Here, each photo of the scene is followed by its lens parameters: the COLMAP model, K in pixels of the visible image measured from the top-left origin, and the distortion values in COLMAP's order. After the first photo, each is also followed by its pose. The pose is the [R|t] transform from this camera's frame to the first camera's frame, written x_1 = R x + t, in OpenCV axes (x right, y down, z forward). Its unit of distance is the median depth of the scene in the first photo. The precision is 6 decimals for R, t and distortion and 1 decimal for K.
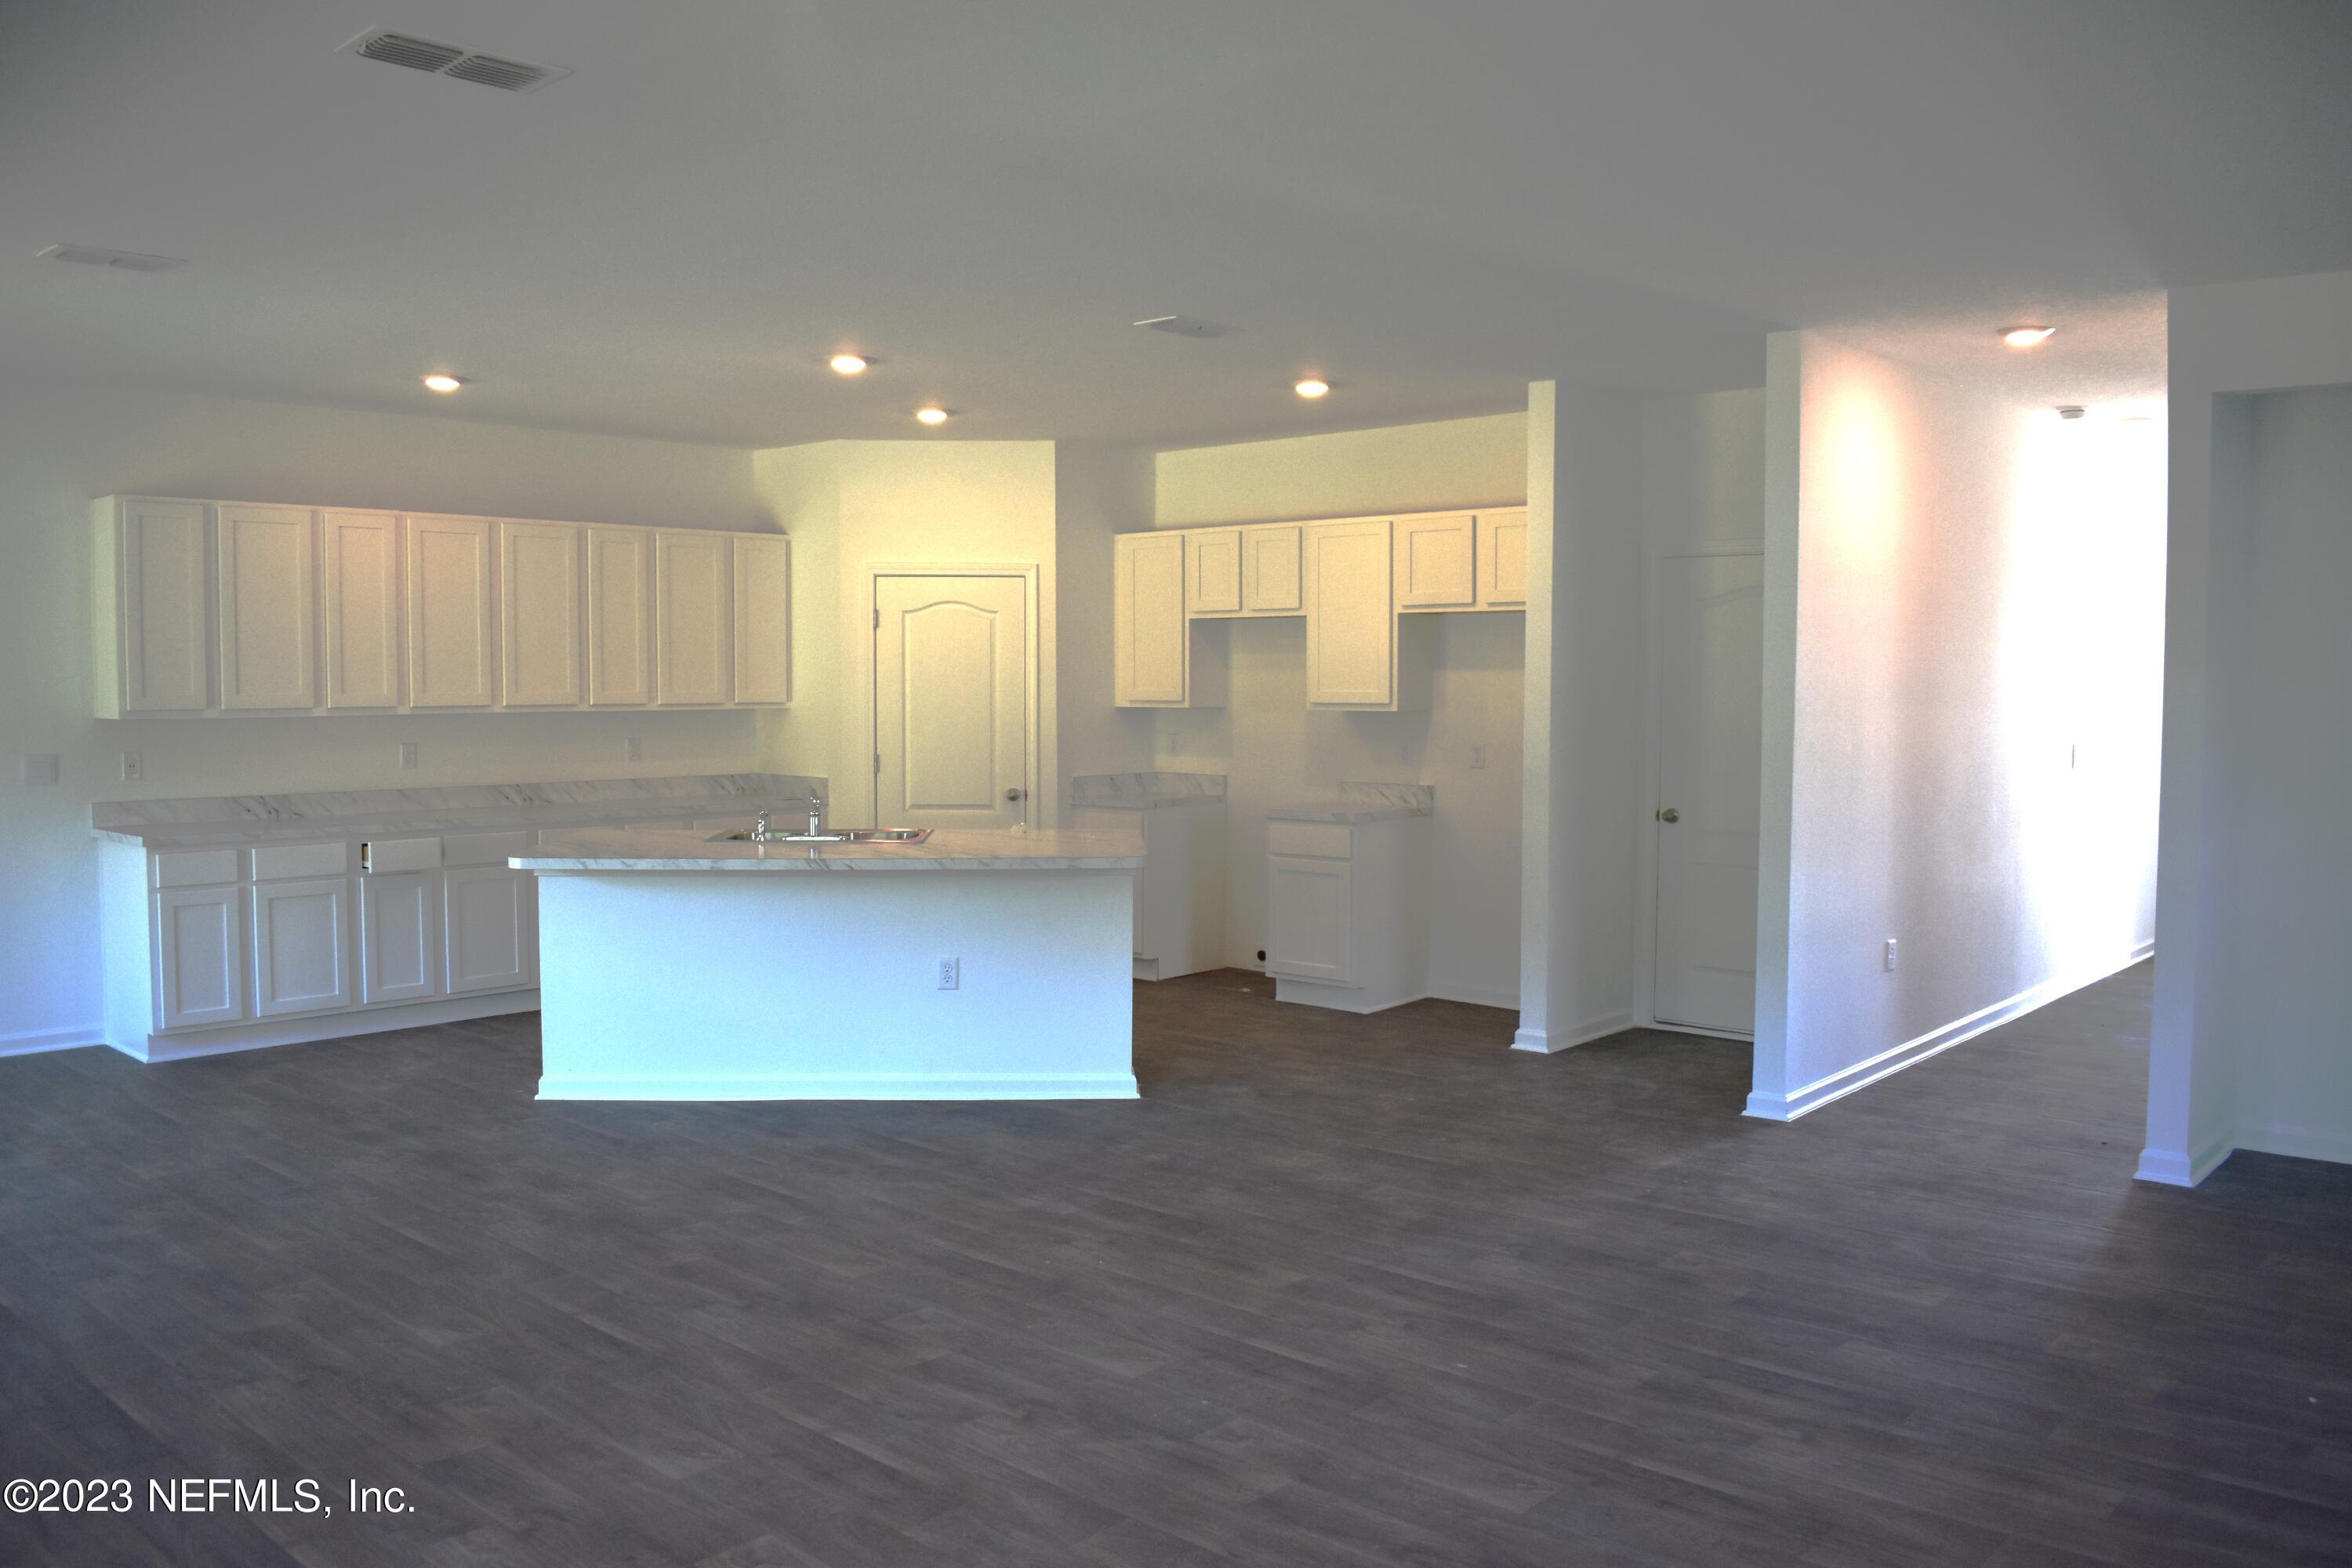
lens RADIAL K [[1843.5, 0, 1185.3], [0, 1843.5, 779.6], [0, 0, 1]] dist [-0.105583, 0.021022]
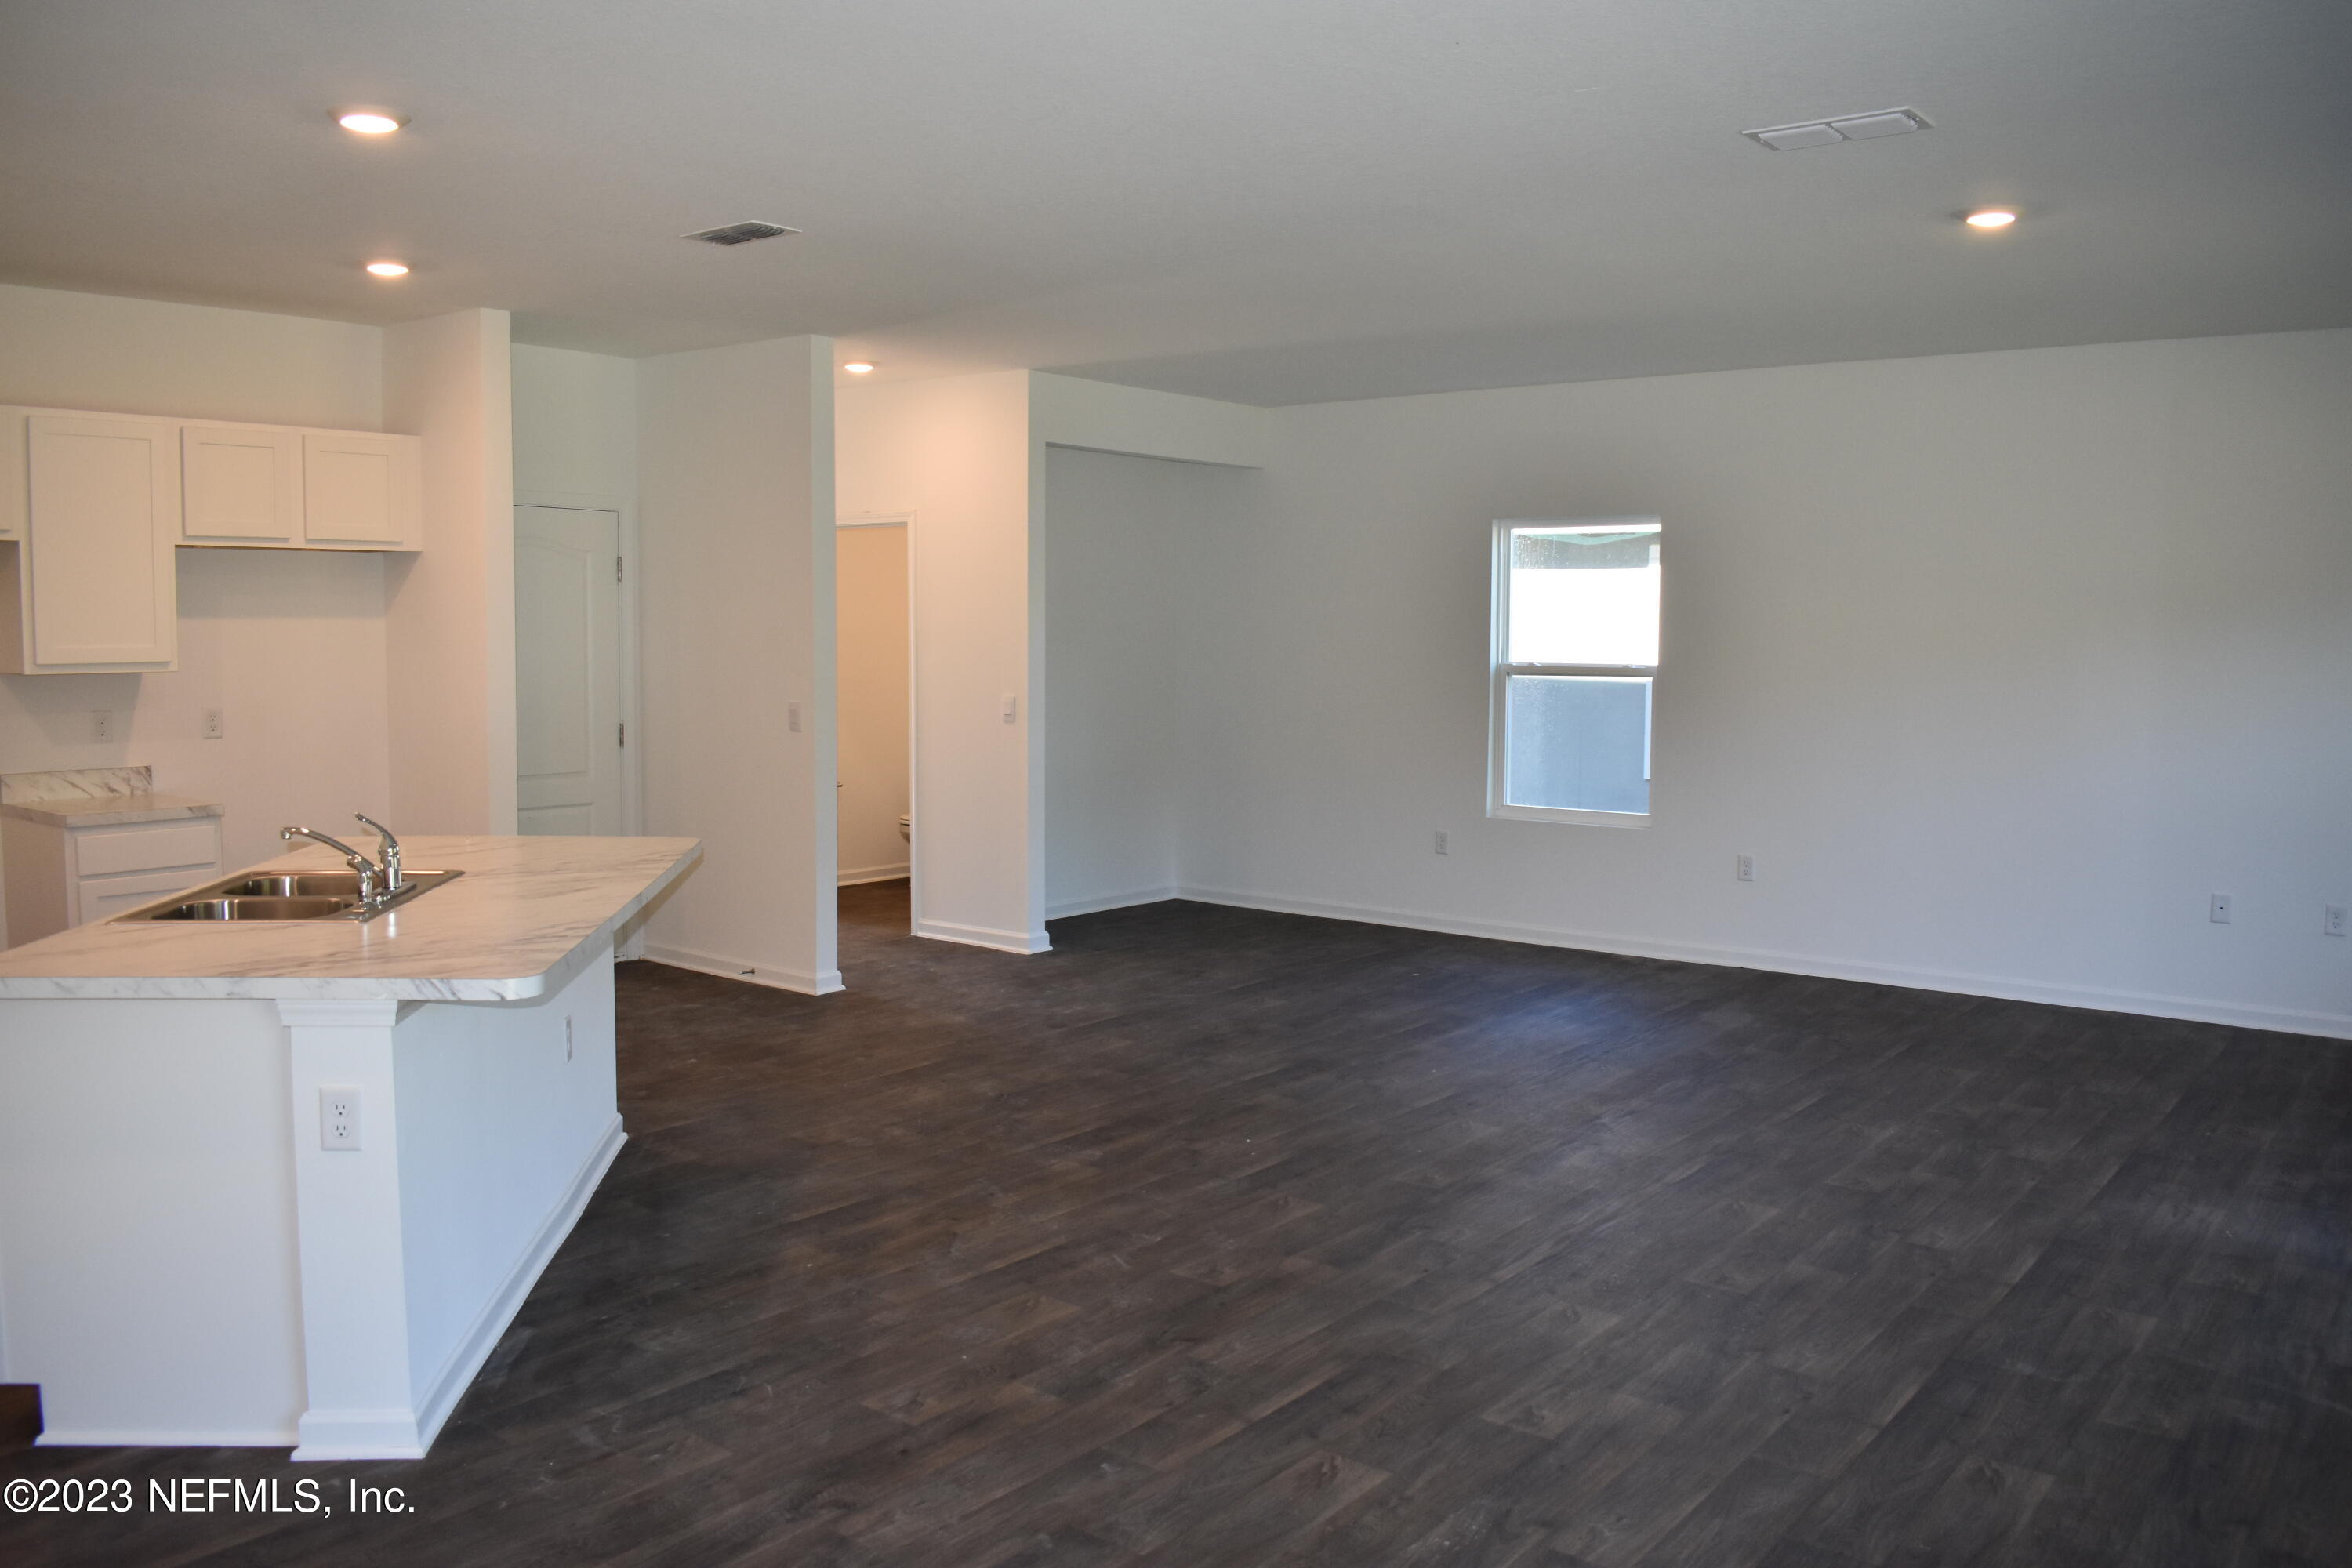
lens RADIAL K [[1843.5, 0, 1178.1], [0, 1843.5, 771.8], [0, 0, 1]] dist [-0.105583, 0.021022]
pose [[-0.059192, -0.081144, 0.994943, -0.931367], [0.051899, 0.995093, 0.084244, -0.051176], [-0.996897, 0.056623, -0.054690, 0.875477]]
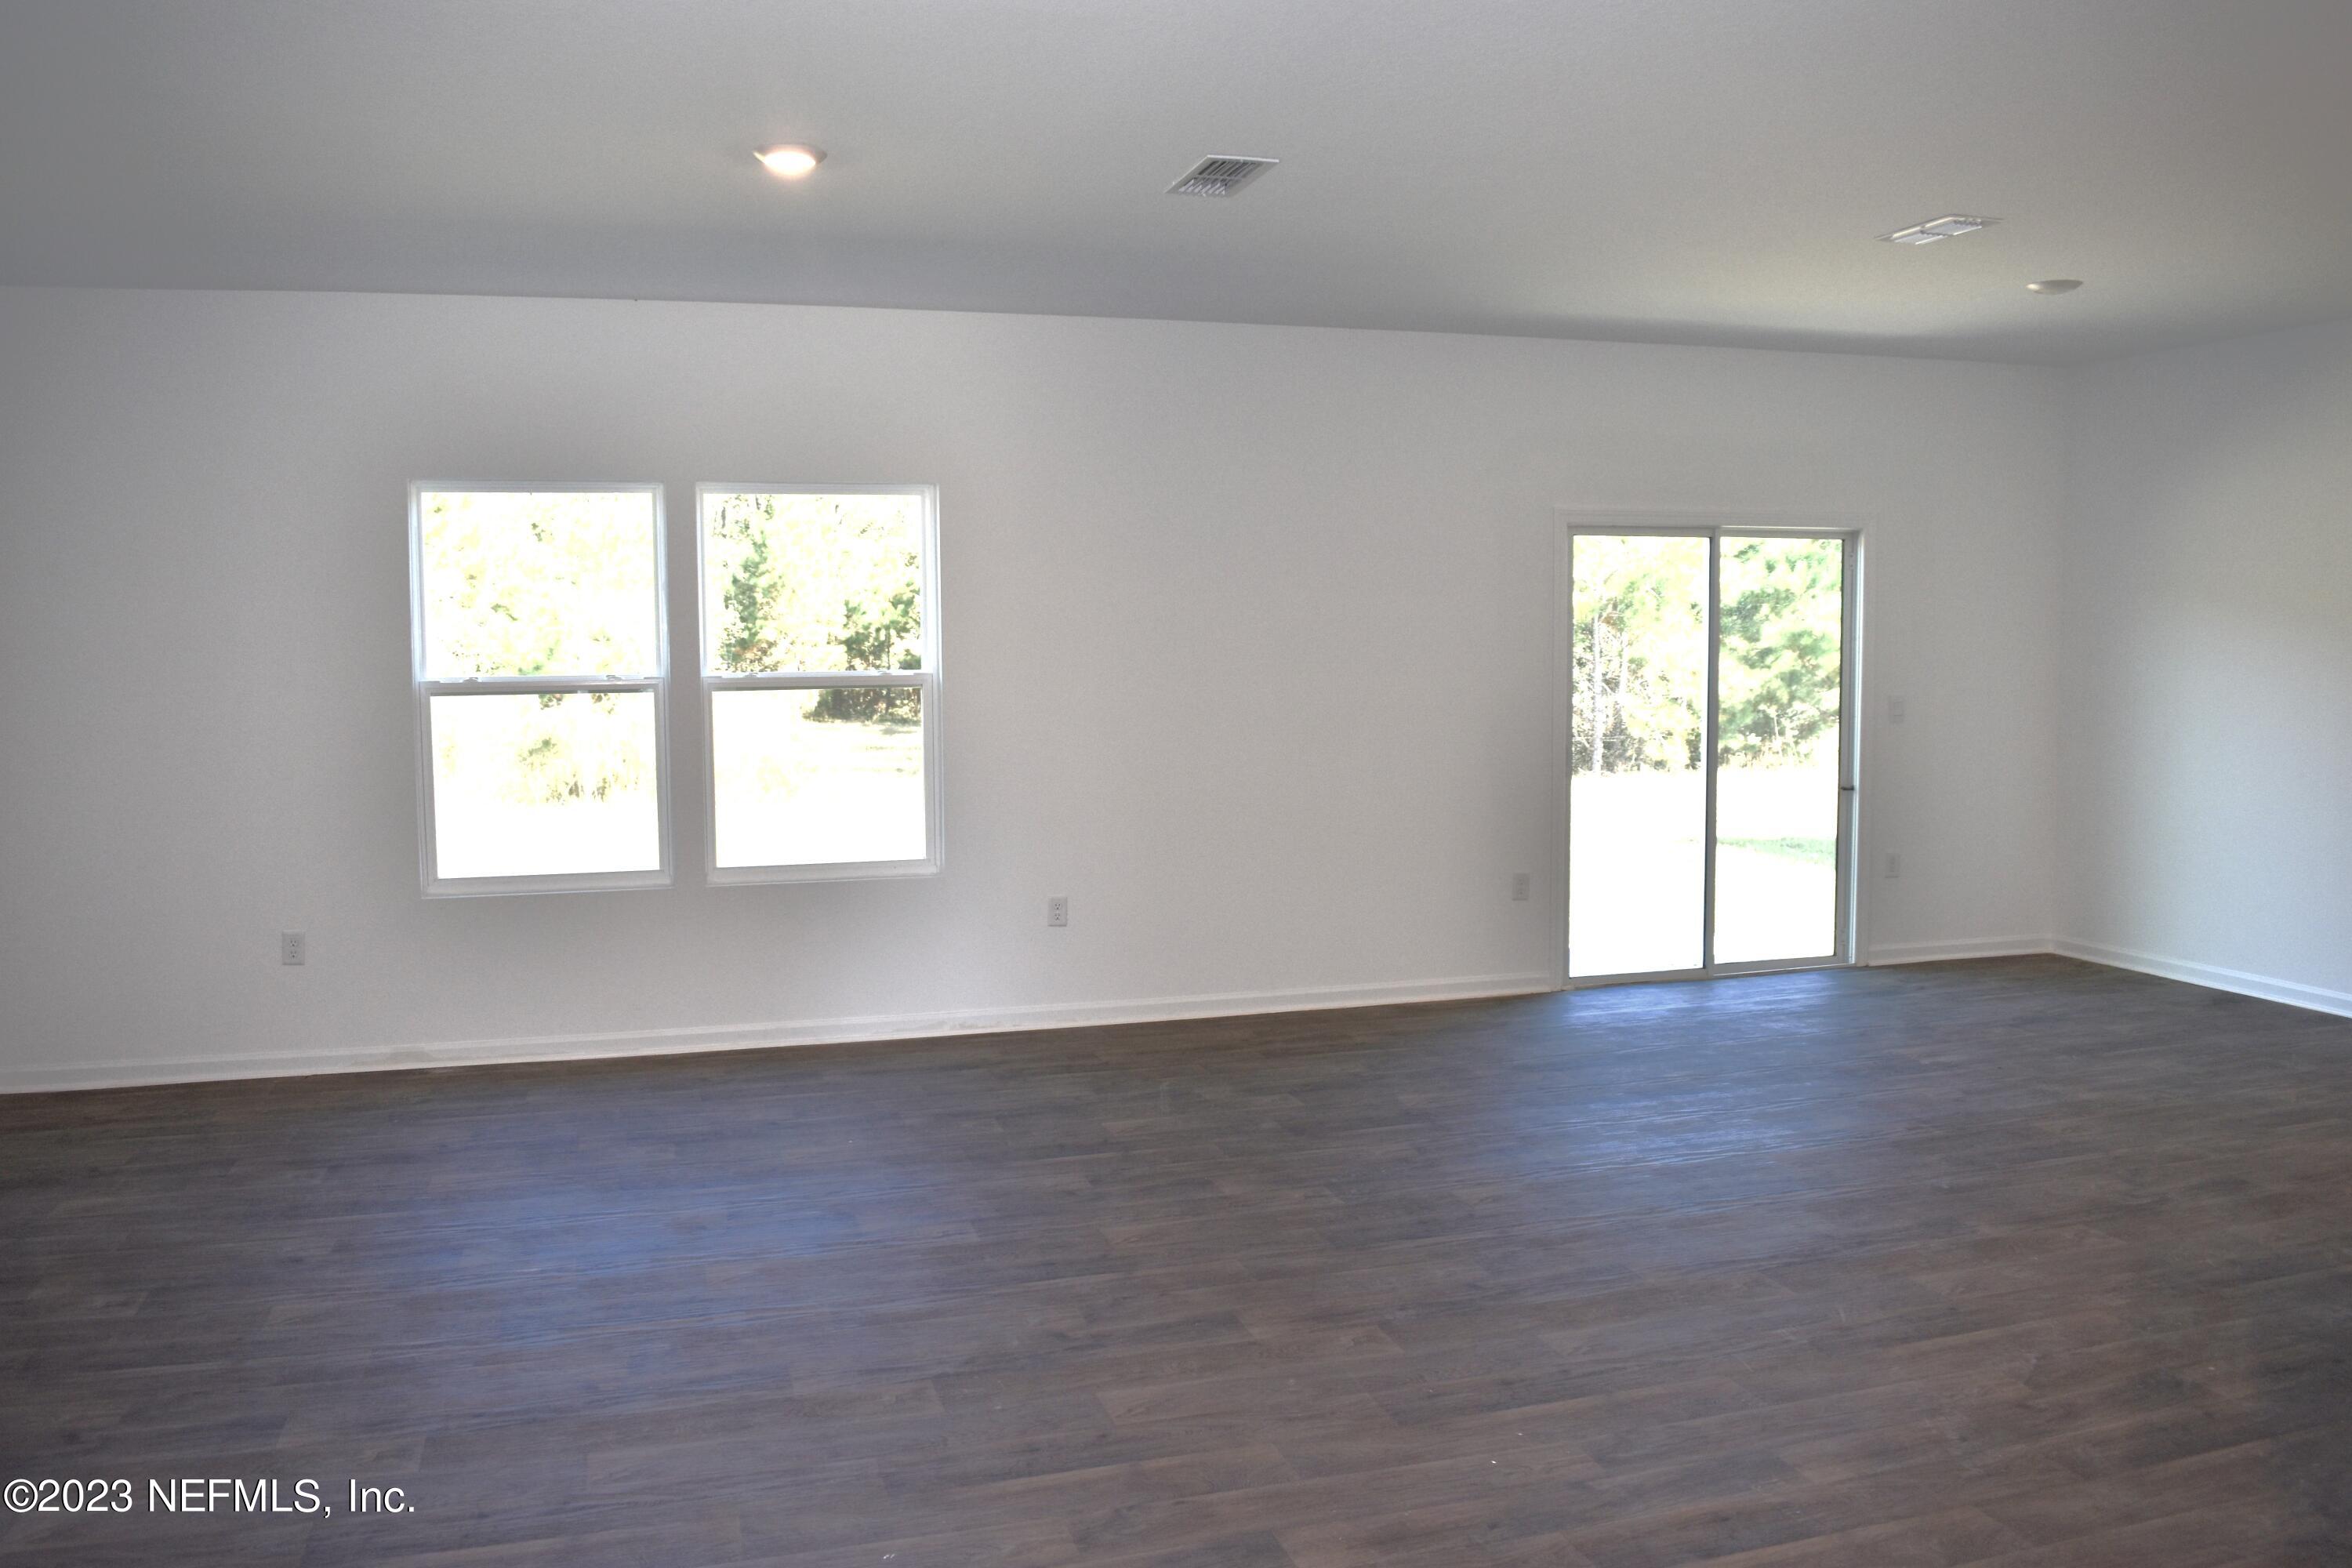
lens RADIAL K [[1843.5, 0, 1136.0], [0, 1843.5, 767.6], [0, 0, 1]] dist [-0.105583, 0.021022]
pose [[-0.531254, 0.064398, -0.844761, 0.474291], [-0.042871, 0.993786, 0.102719, -0.051924], [0.846127, 0.090786, -0.525192, 0.979185]]
